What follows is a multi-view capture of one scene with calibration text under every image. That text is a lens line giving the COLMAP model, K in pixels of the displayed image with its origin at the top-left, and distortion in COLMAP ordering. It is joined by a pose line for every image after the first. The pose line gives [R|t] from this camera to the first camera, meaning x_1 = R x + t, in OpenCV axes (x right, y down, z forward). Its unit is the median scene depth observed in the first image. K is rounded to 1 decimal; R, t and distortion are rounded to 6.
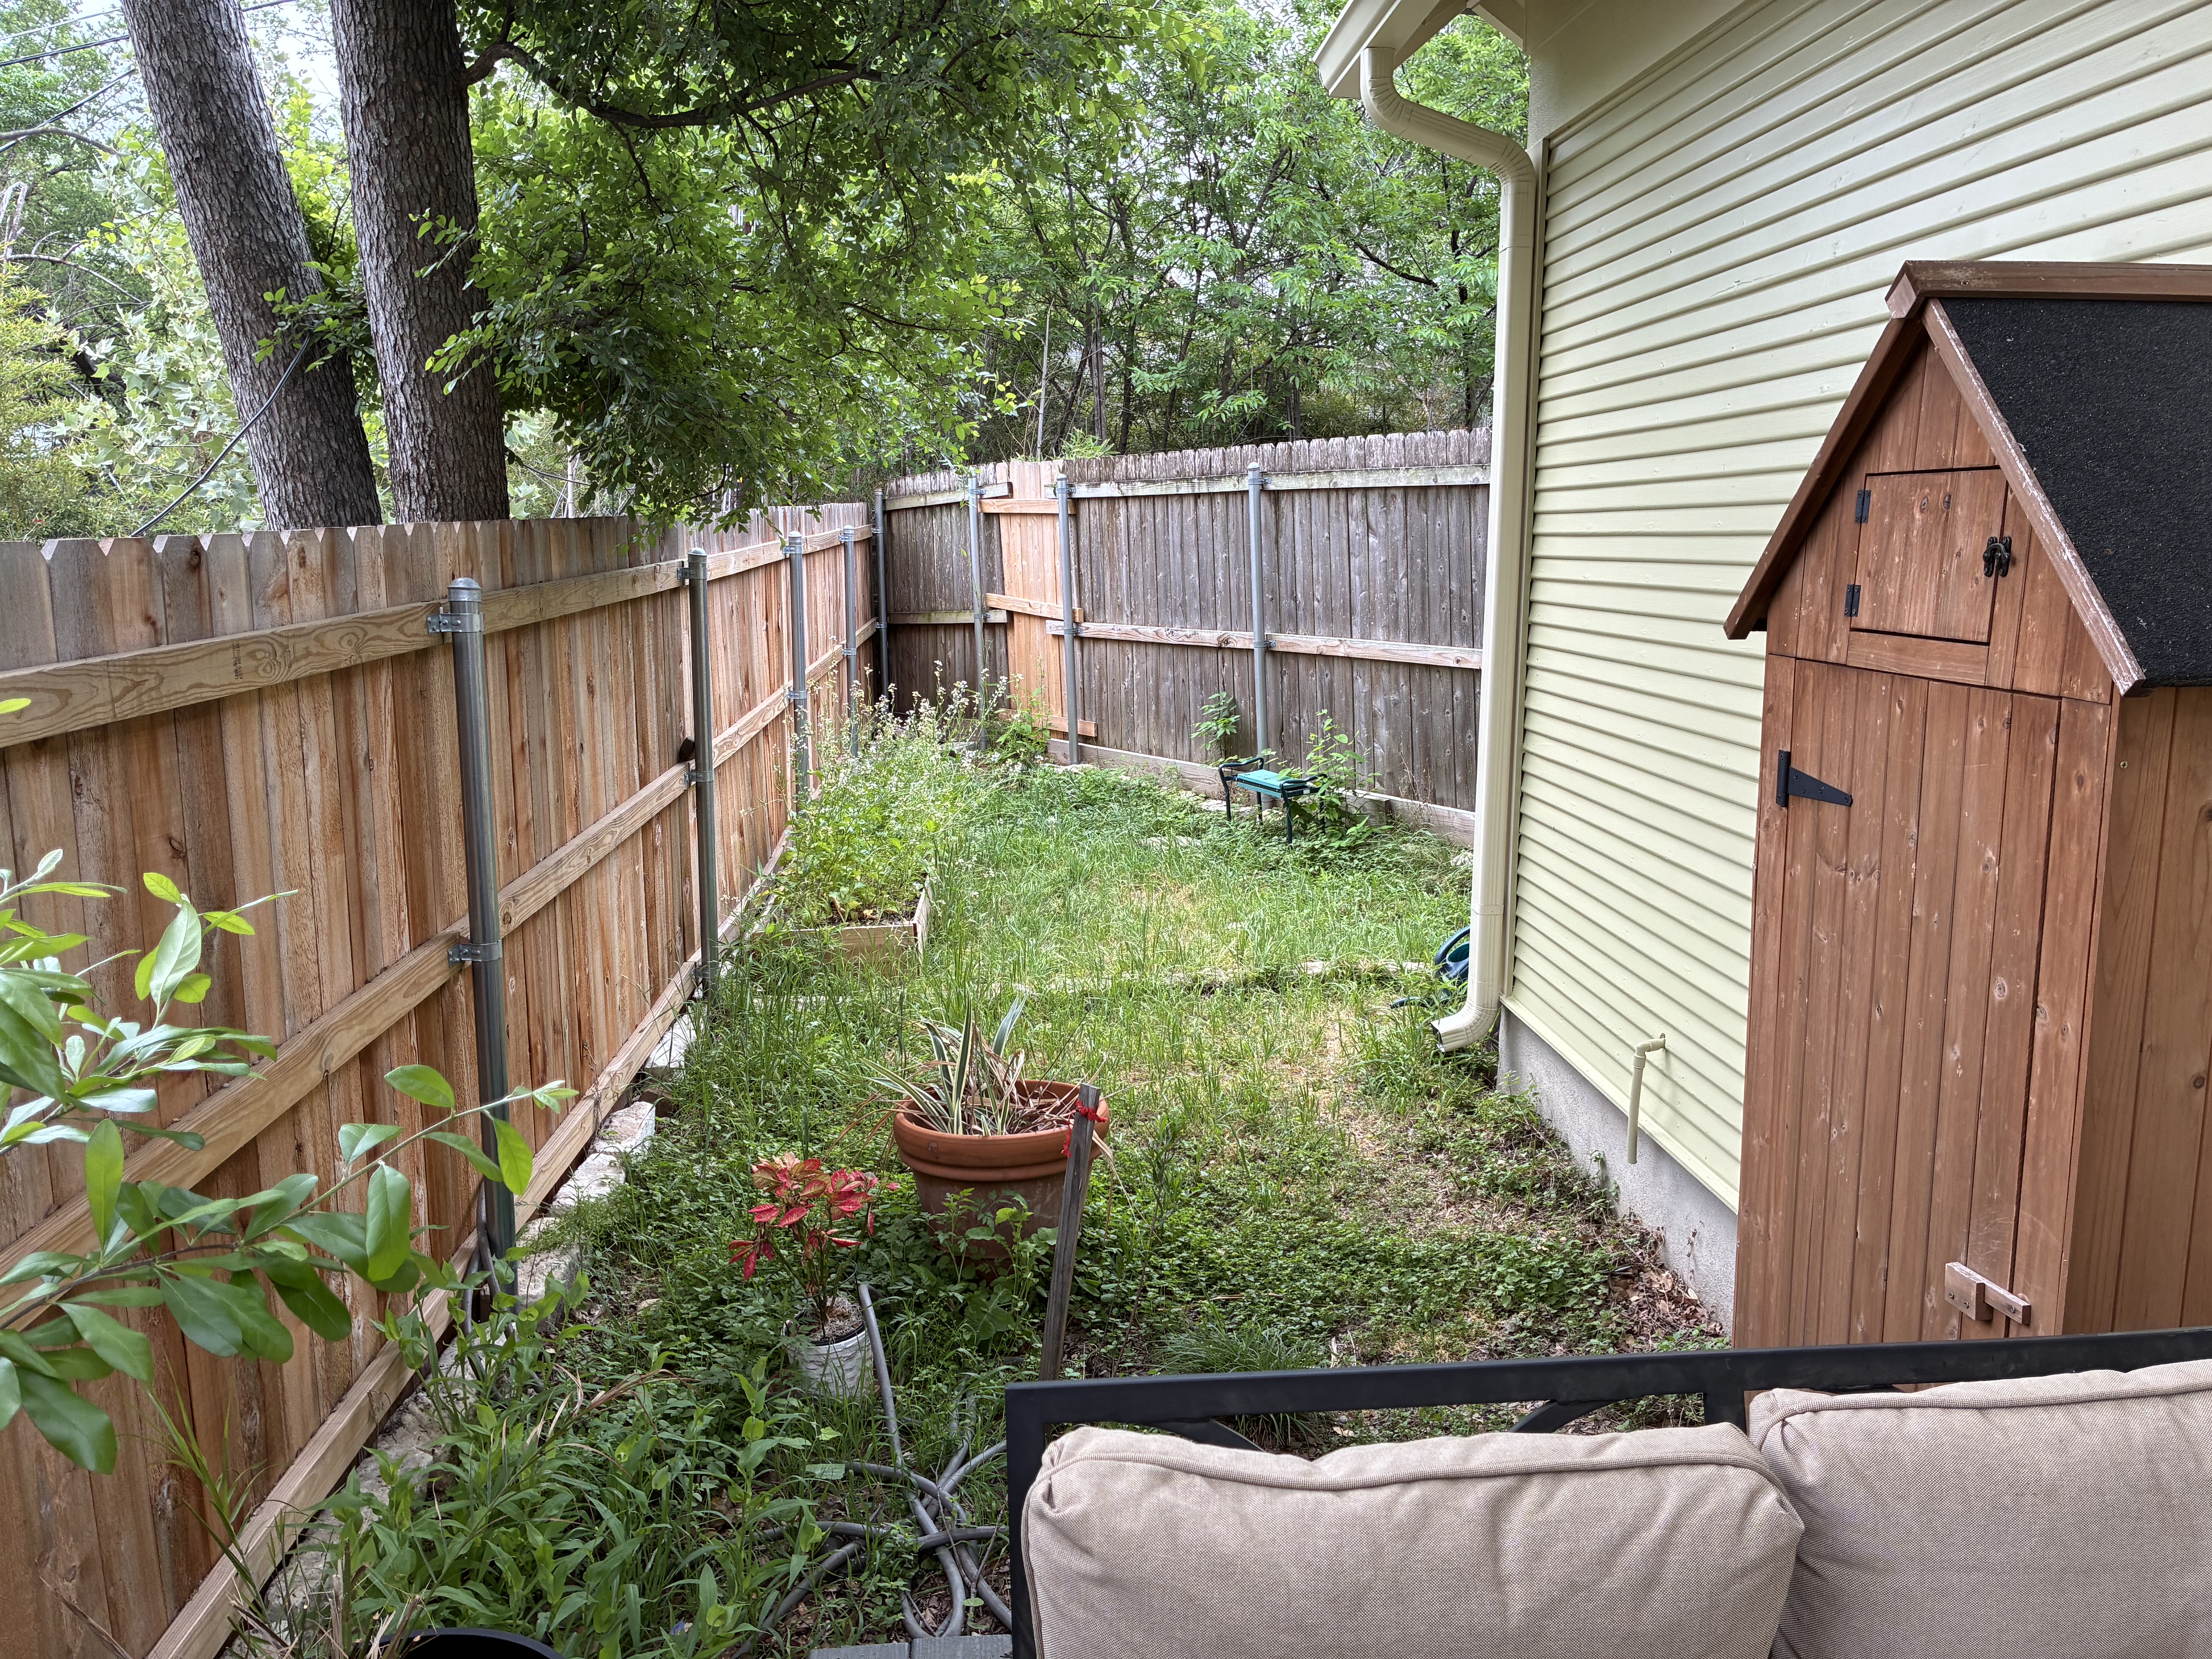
lens RADIAL K [[1659.6, 0, 1112.3], [0, 1659.6, 825.3], [0, 0, 1]] dist [0.037622, -0.067033]
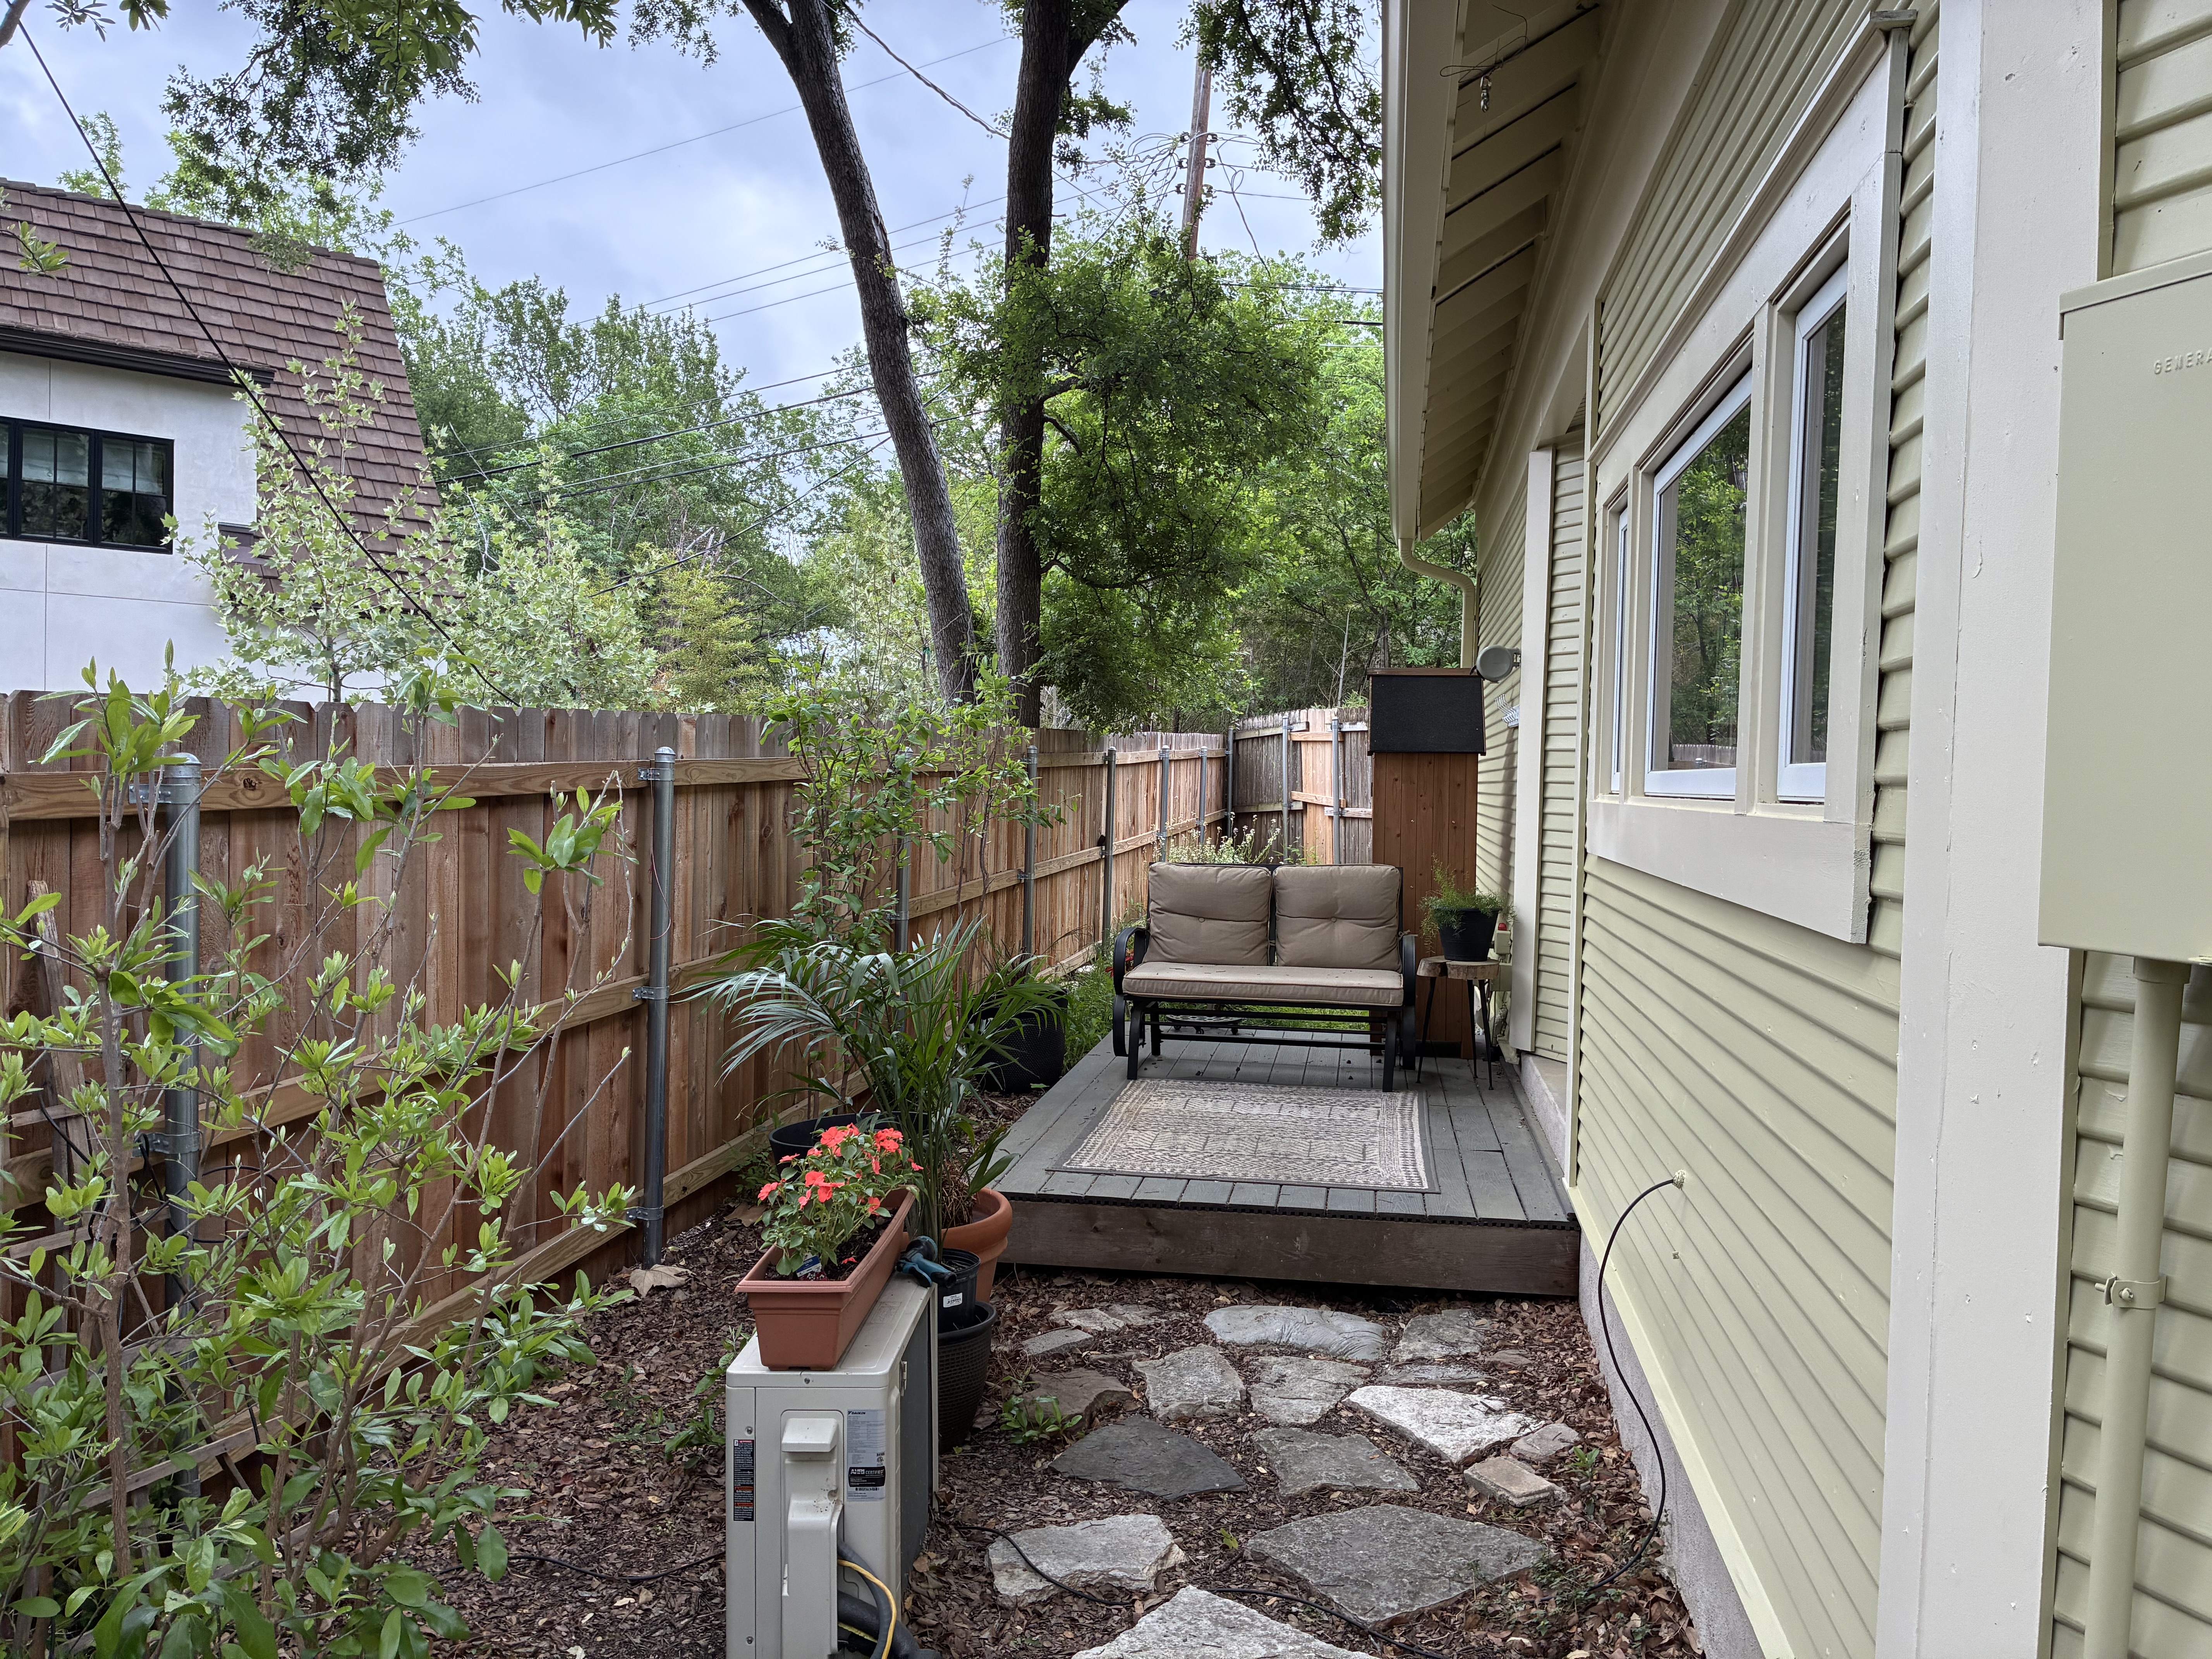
lens RADIAL K [[1659.6, 0, 1105.4], [0, 1659.6, 833.0], [0, 0, 1]] dist [0.037622, -0.067033]
pose [[0.968939, 0.027798, -0.245733, 0.179646], [-0.061998, 0.989235, -0.132554, 0.150785], [0.239403, 0.143672, 0.960231, -0.690099]]
